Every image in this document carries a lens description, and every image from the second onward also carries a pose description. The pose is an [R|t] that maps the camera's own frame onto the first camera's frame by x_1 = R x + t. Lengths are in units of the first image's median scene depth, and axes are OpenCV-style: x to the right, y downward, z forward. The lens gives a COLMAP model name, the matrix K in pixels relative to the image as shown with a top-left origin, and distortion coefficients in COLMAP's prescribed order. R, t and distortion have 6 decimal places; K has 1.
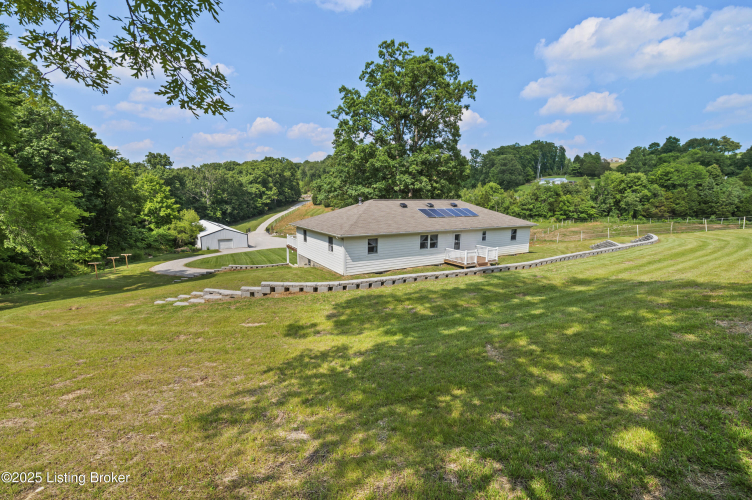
lens RADIAL K [[335.8, 0, 376.6], [0, 335.8, 244.4], [0, 0, 1]] dist [0.000263, -0.000627]
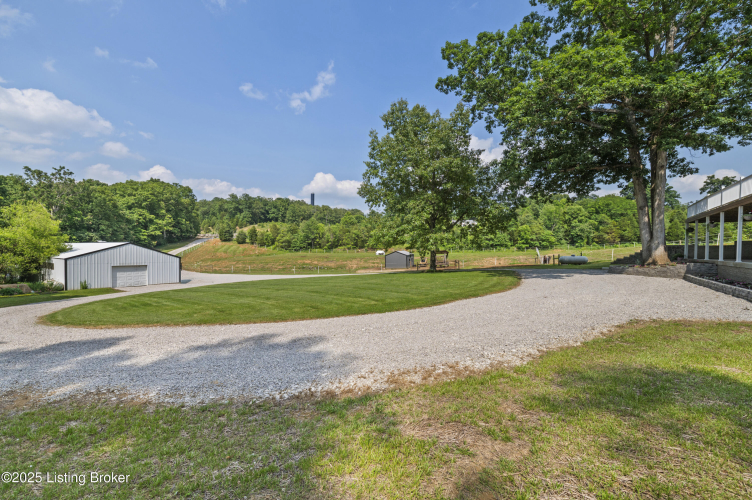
lens RADIAL K [[301.5, 0, 381.5], [0, 301.5, 253.1], [0, 0, 1]] dist [0.001298, -0.001440]
pose [[0.919135, -0.001272, 0.393941, -0.204793], [0.051261, 0.991879, -0.116400, 0.024940], [-0.390594, 0.127181, 0.911735, 0.328577]]
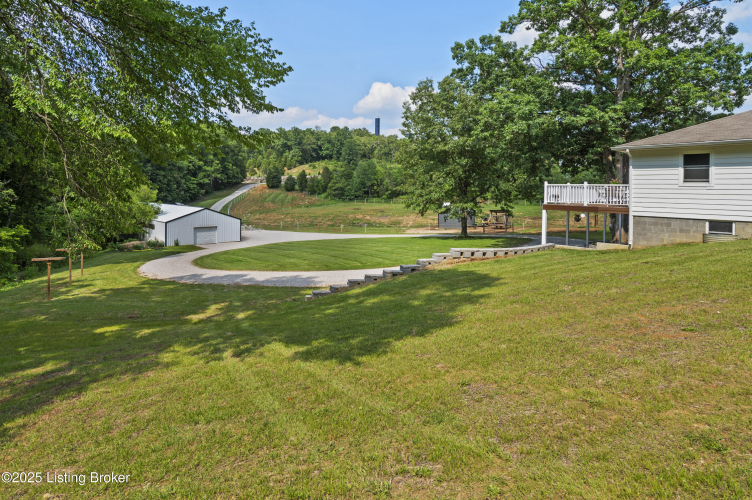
lens RADIAL K [[428.0, 0, 376.4], [0, 428.0, 191.5], [0, 0, 1]] dist [0.020475, 0.001028]
pose [[0.985664, 0.004039, 0.168673, -0.199700], [0.018457, 0.991132, -0.131591, 0.019680], [-0.167709, 0.132818, 0.976849, 0.151401]]
